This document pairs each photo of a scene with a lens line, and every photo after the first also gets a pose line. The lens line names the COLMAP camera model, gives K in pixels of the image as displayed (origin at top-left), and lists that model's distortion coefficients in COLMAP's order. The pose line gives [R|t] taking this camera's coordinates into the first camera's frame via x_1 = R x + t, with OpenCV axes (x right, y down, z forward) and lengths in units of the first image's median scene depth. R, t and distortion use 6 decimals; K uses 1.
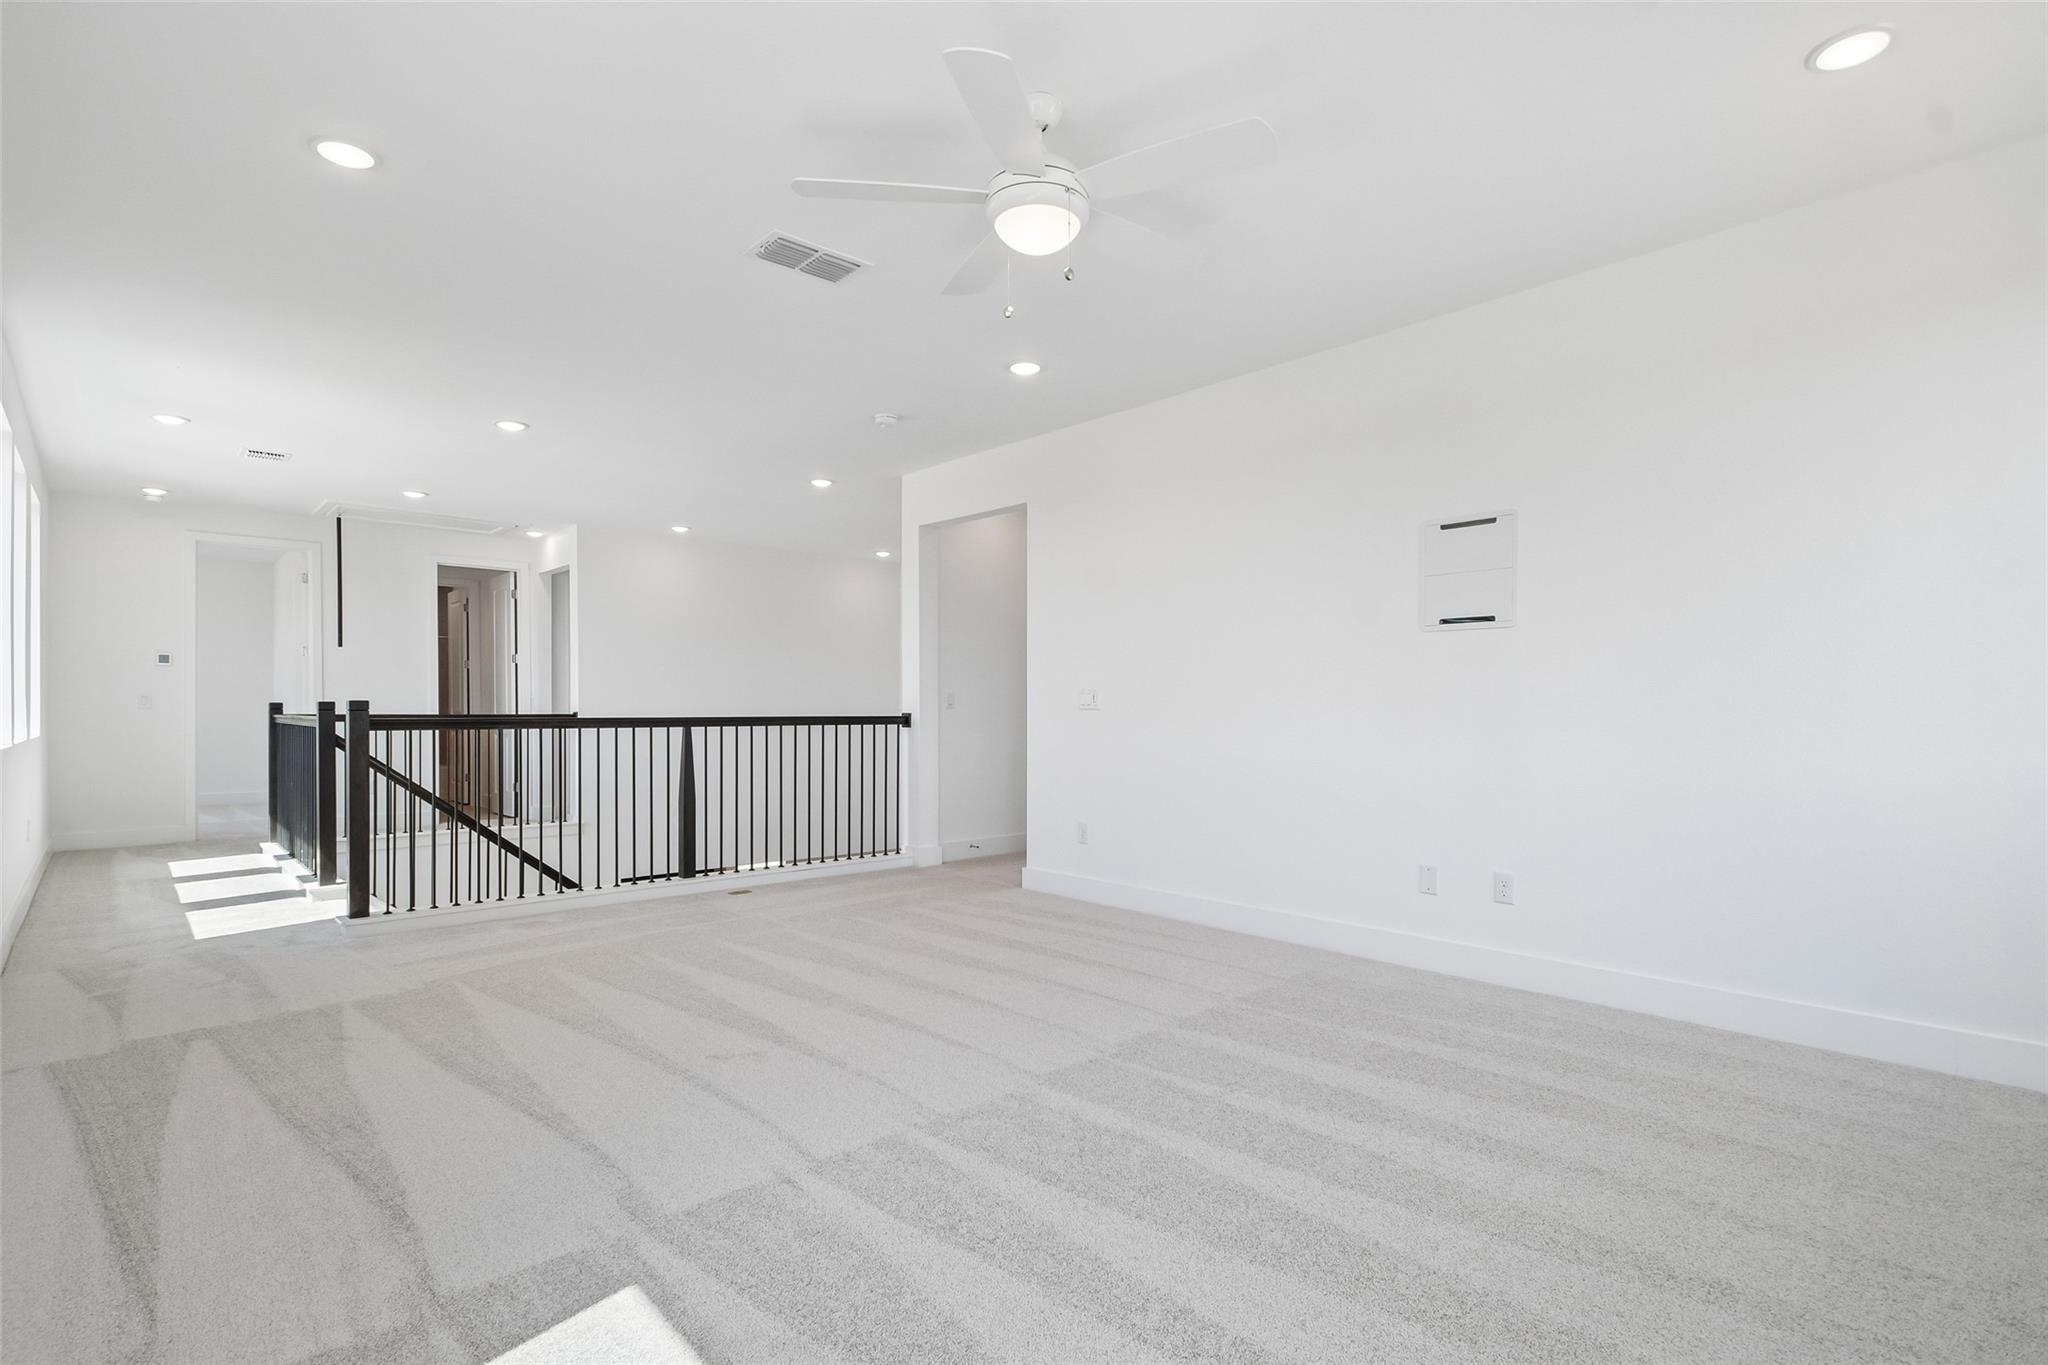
lens RADIAL K [[995.5, 0, 1019.4], [0, 995.5, 717.7], [0, 0, 1]] dist [-0.001074, -0.000611]
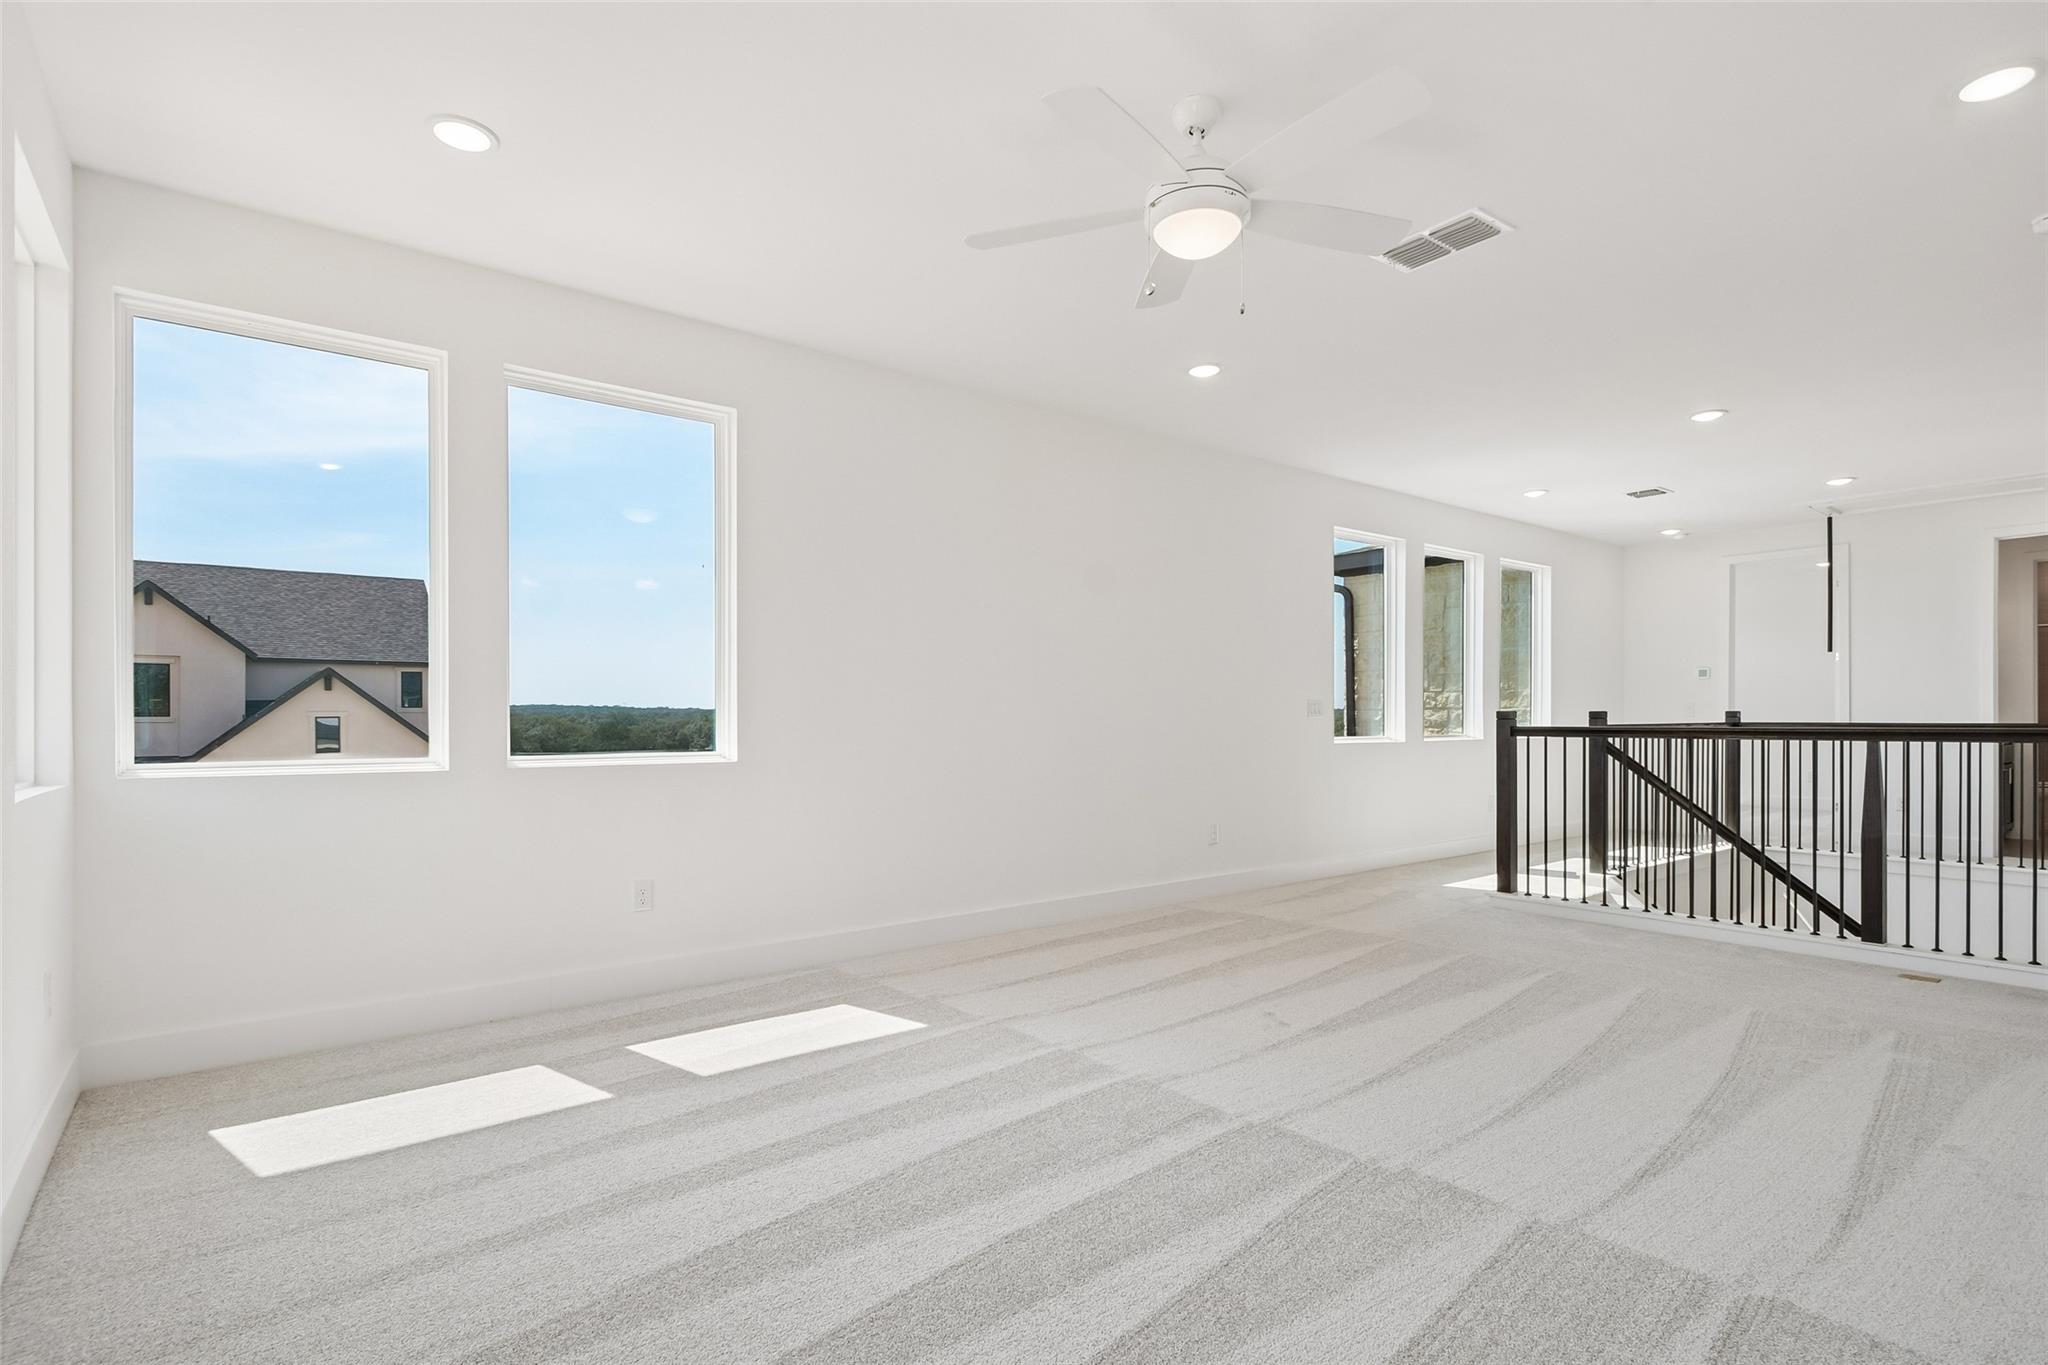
lens RADIAL K [[995.5, 0, 1019.4], [0, 995.5, 717.7], [0, 0, 1]] dist [-0.001074, -0.000611]
pose [[-0.074533, -0.002323, -0.997216, 0.458837], [-0.006761, 0.999975, -0.001824, -0.001804], [0.997196, 0.006607, -0.074547, 0.410790]]
